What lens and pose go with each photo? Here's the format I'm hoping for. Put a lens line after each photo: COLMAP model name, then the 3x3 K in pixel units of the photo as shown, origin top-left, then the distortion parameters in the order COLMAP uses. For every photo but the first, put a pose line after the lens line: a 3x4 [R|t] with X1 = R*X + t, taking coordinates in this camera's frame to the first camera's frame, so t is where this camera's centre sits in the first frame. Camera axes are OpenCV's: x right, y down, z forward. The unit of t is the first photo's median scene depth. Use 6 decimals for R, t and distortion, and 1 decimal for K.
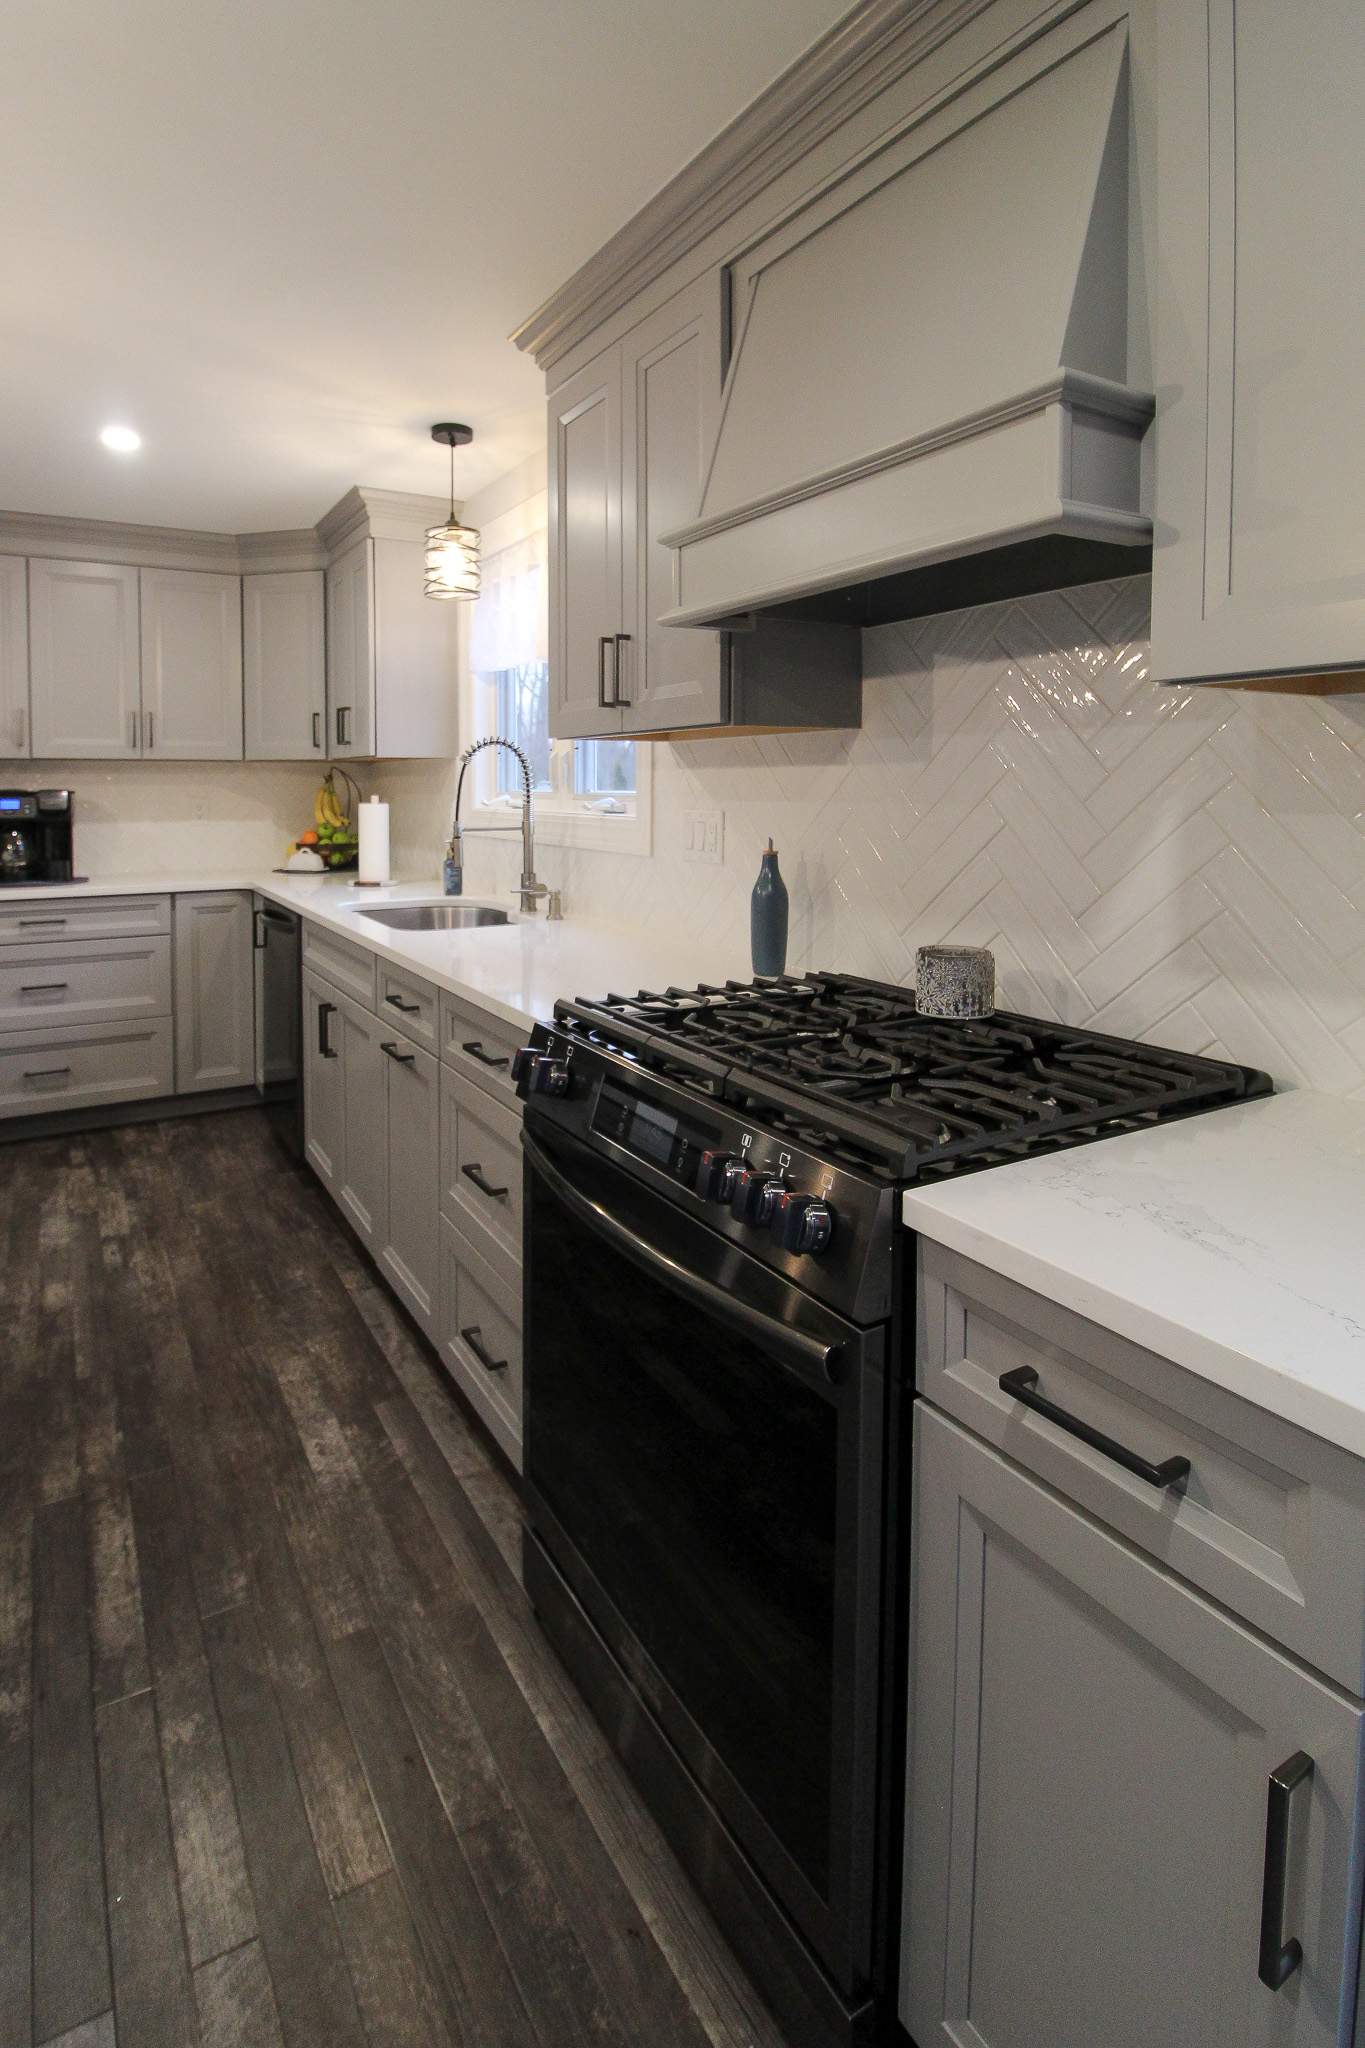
lens RADIAL K [[1029.2, 0, 640.4], [0, 1029.2, 835.3], [0, 0, 1]] dist [-0.011766, -0.004024]
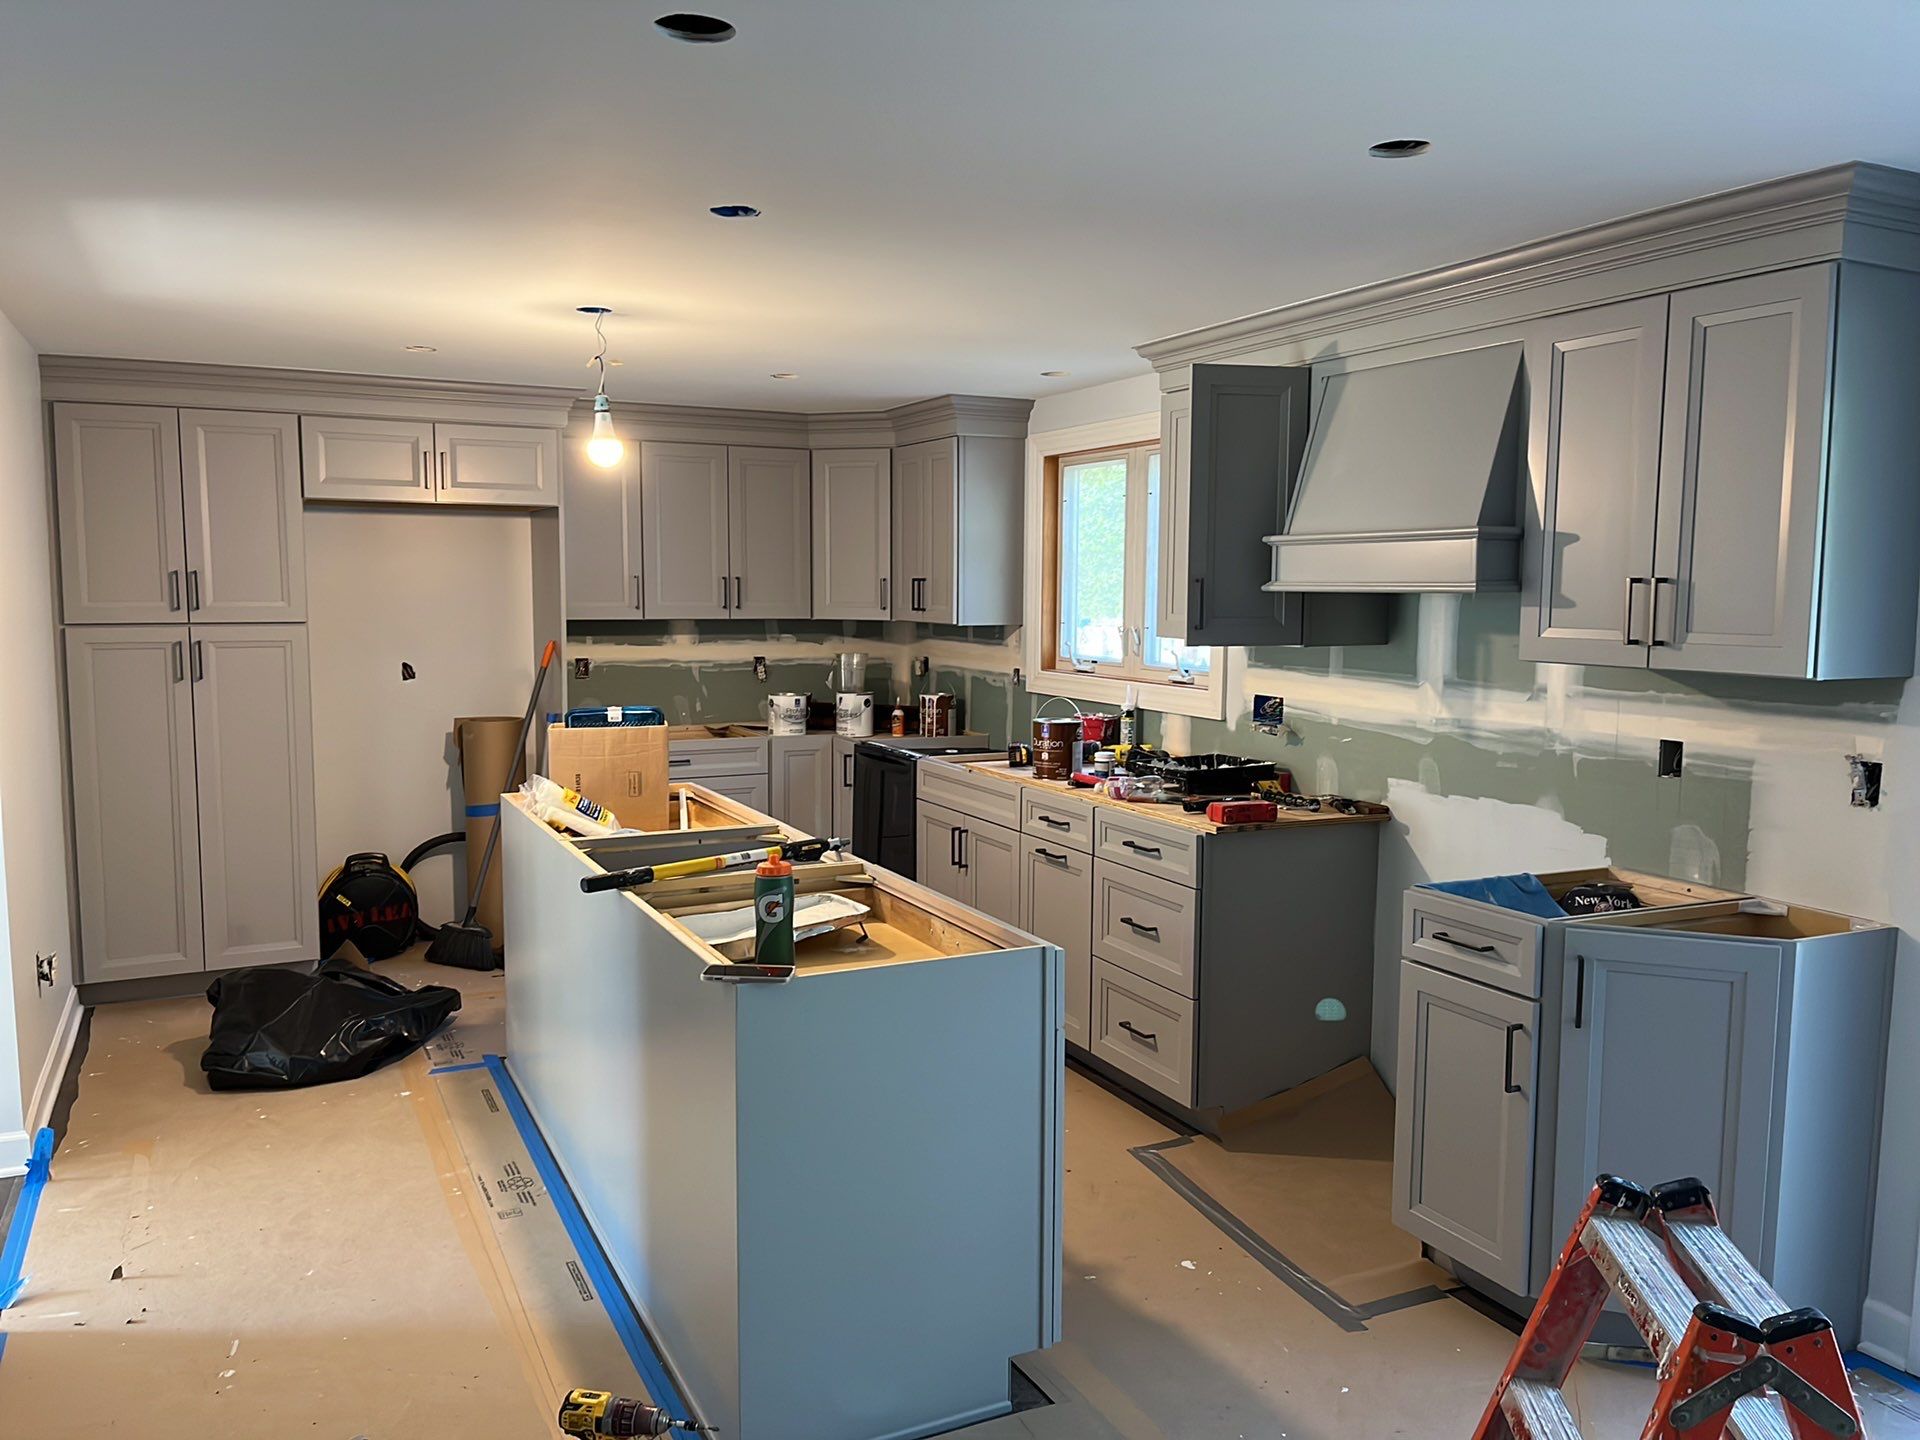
lens RADIAL K [[1445.5, 0, 970.8], [0, 1445.5, 740.7], [0, 0, 1]] dist [0.029654, -0.037970]
pose [[0.998276, 0.012983, -0.057234, -0.183558], [-0.009511, 0.998121, 0.060533, -0.055471], [0.057913, -0.059884, 0.996524, -0.798746]]
